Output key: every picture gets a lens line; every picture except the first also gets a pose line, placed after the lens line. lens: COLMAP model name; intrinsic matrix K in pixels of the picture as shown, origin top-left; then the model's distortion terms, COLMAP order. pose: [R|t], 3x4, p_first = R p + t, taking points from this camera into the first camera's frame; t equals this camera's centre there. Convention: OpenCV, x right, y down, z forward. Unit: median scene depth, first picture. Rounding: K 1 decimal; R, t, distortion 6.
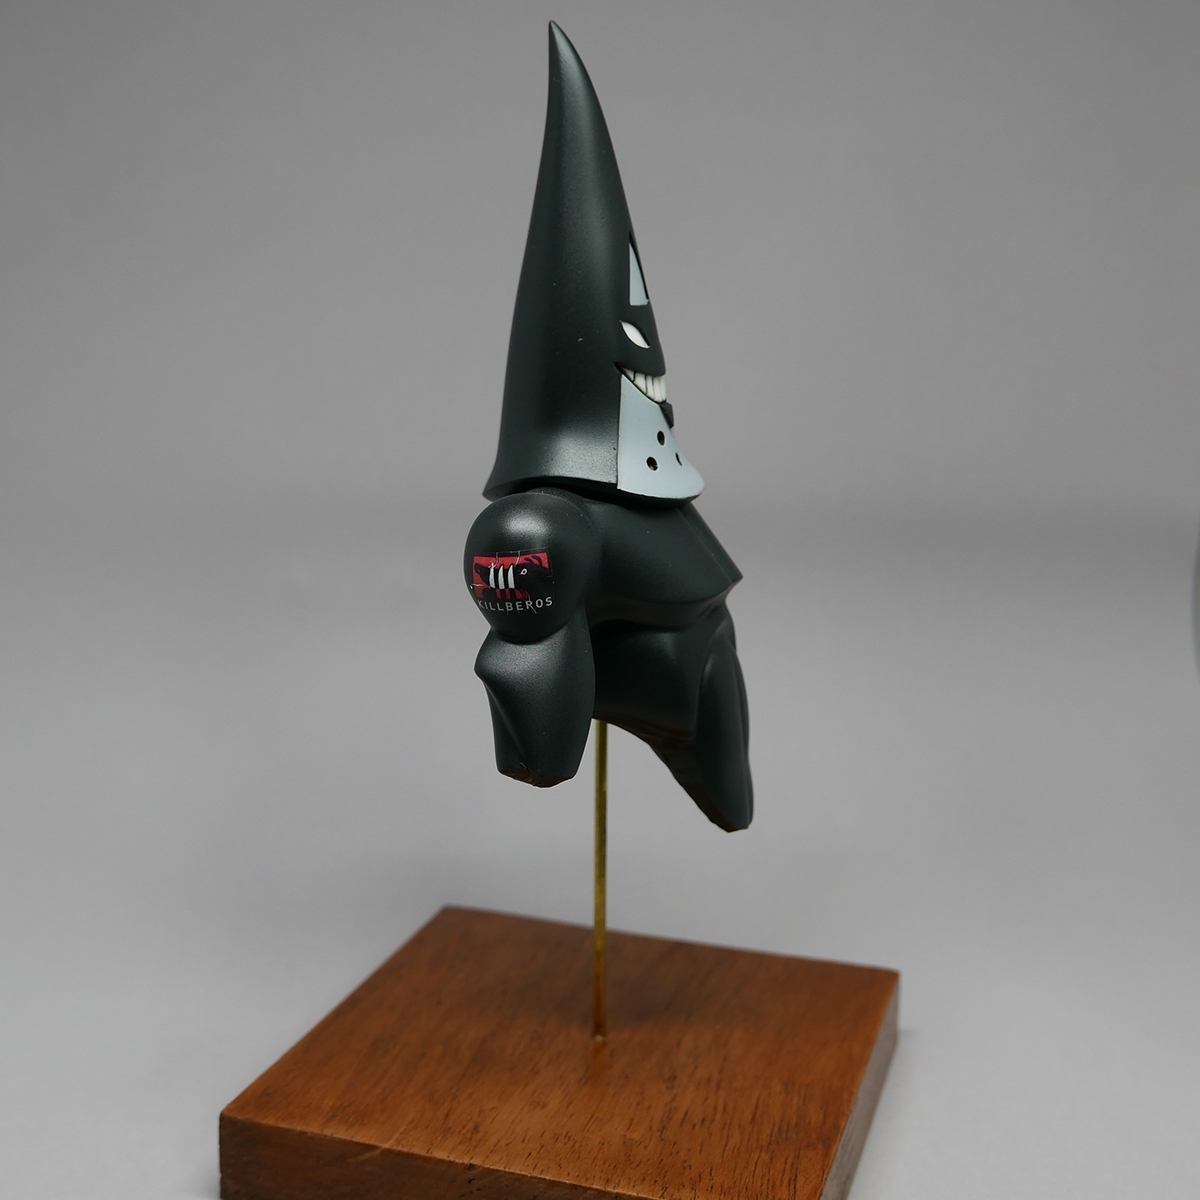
lens RADIAL K [[1690.3, 0, 600.0], [0, 1690.3, 600.0], [0, 0, 1]] dist [-0.046268, -0.011361]
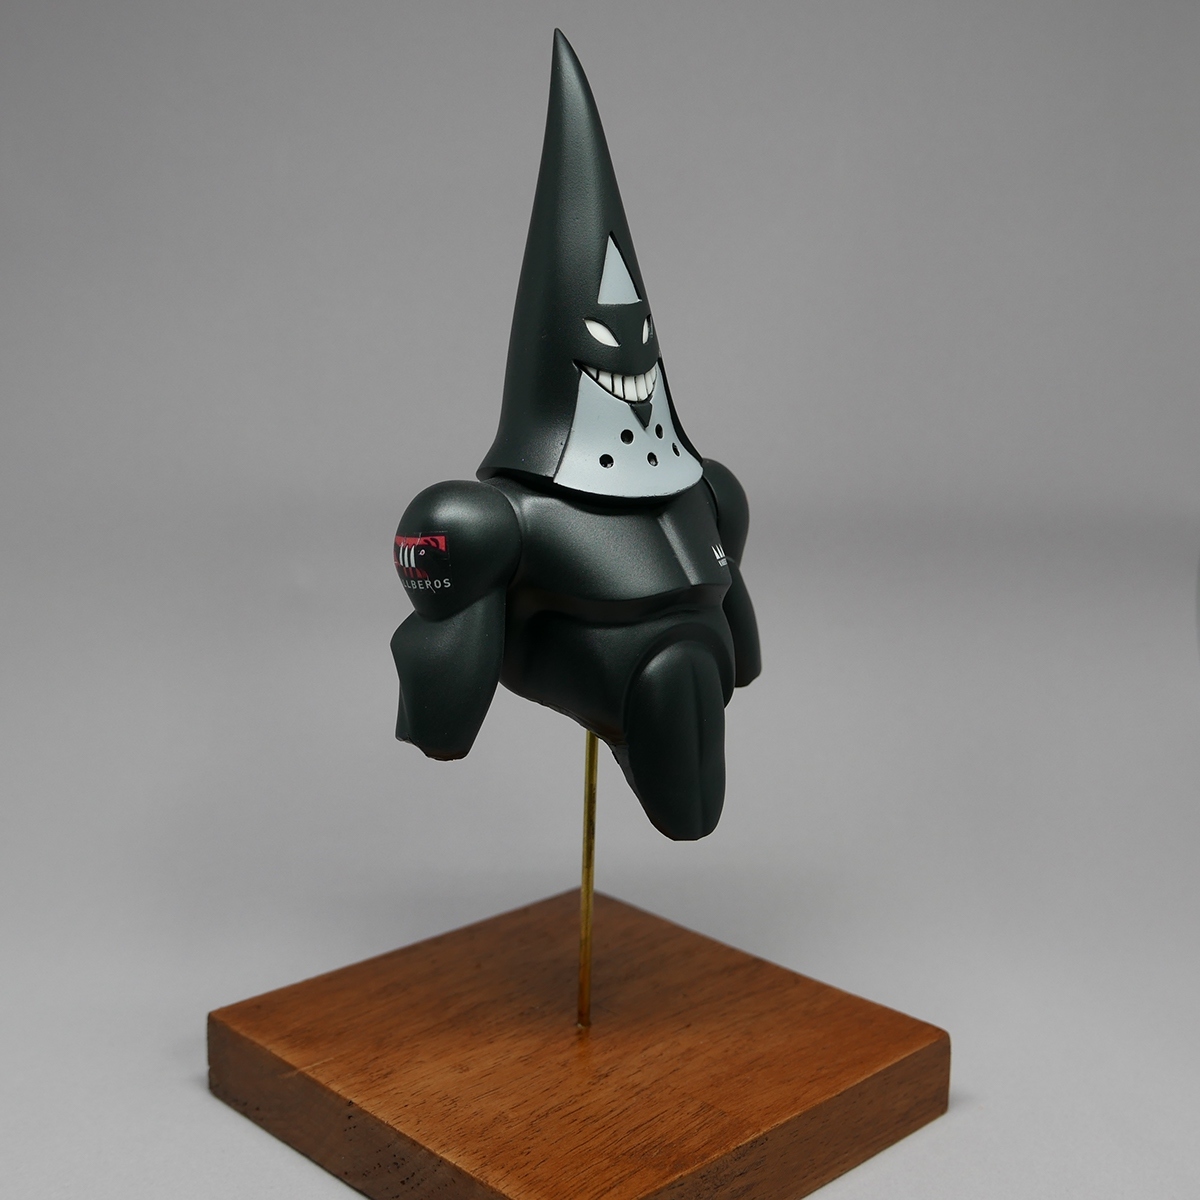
lens RADIAL K [[1690.3, 0, 600.0], [0, 1690.3, 600.0], [0, 0, 1]] dist [-0.046268, -0.011361]
pose [[0.882132, 0.089904, -0.462342, 0.514445], [-0.096390, 0.995297, 0.009631, -0.007591], [0.461034, 0.036070, 0.886649, 0.108790]]
